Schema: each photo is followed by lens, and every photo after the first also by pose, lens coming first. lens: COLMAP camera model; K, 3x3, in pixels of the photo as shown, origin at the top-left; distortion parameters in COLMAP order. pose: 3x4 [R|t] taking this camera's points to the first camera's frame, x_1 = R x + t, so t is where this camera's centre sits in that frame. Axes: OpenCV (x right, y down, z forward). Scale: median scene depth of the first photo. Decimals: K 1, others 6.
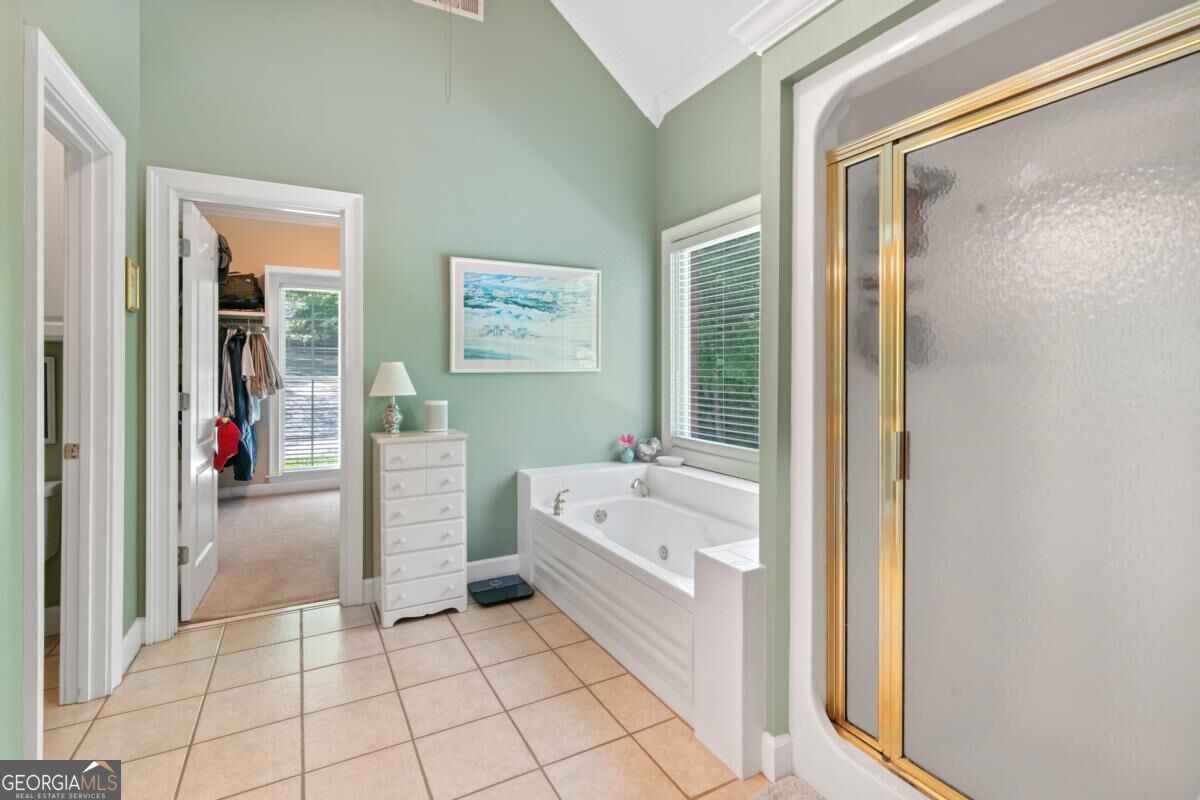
lens RADIAL K [[549.0, 0, 594.2], [0, 549.0, 369.7], [0, 0, 1]] dist [-0.000182, 0.000024]
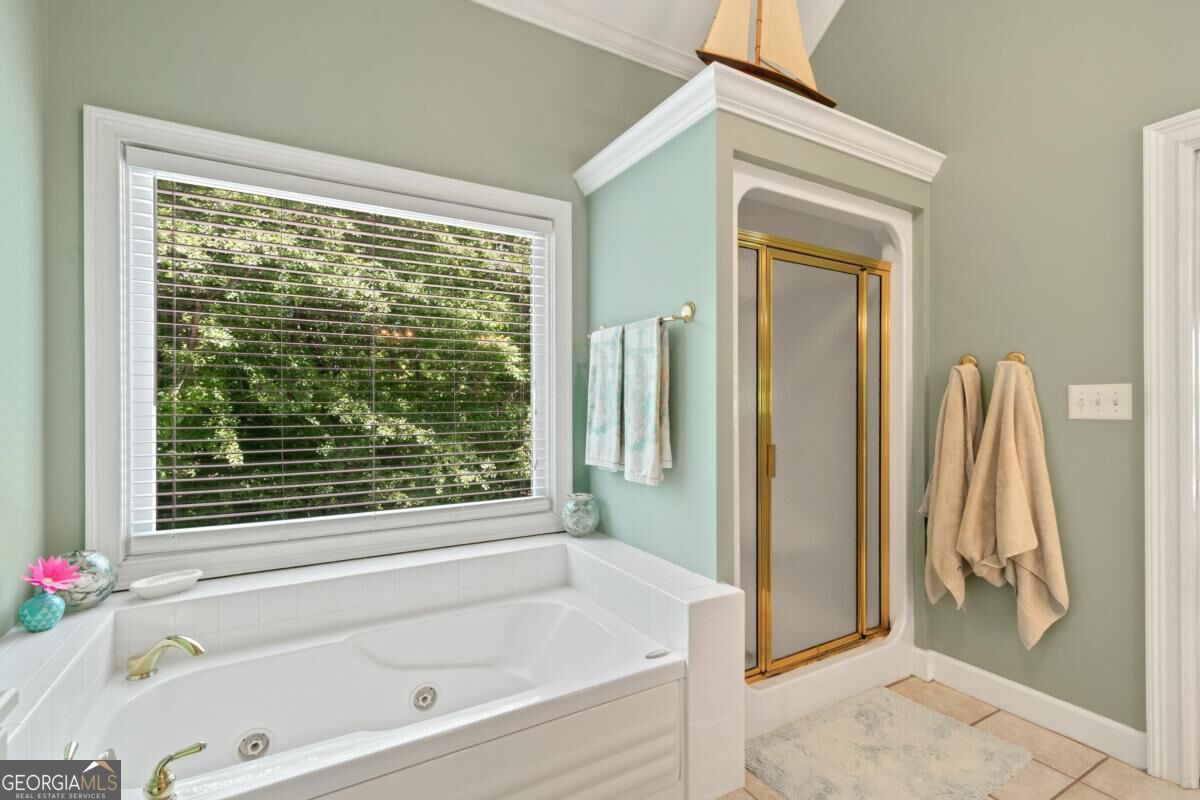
lens RADIAL K [[541.4, 0, 600.0], [0, 541.4, 400.0], [0, 0, 1]] dist [0.000549, 0.000036]
pose [[-0.020933, -0.002626, 0.999777, -0.399166], [-0.002964, 0.999992, 0.002564, -0.005768], [-0.999776, -0.002910, -0.020941, 0.662279]]
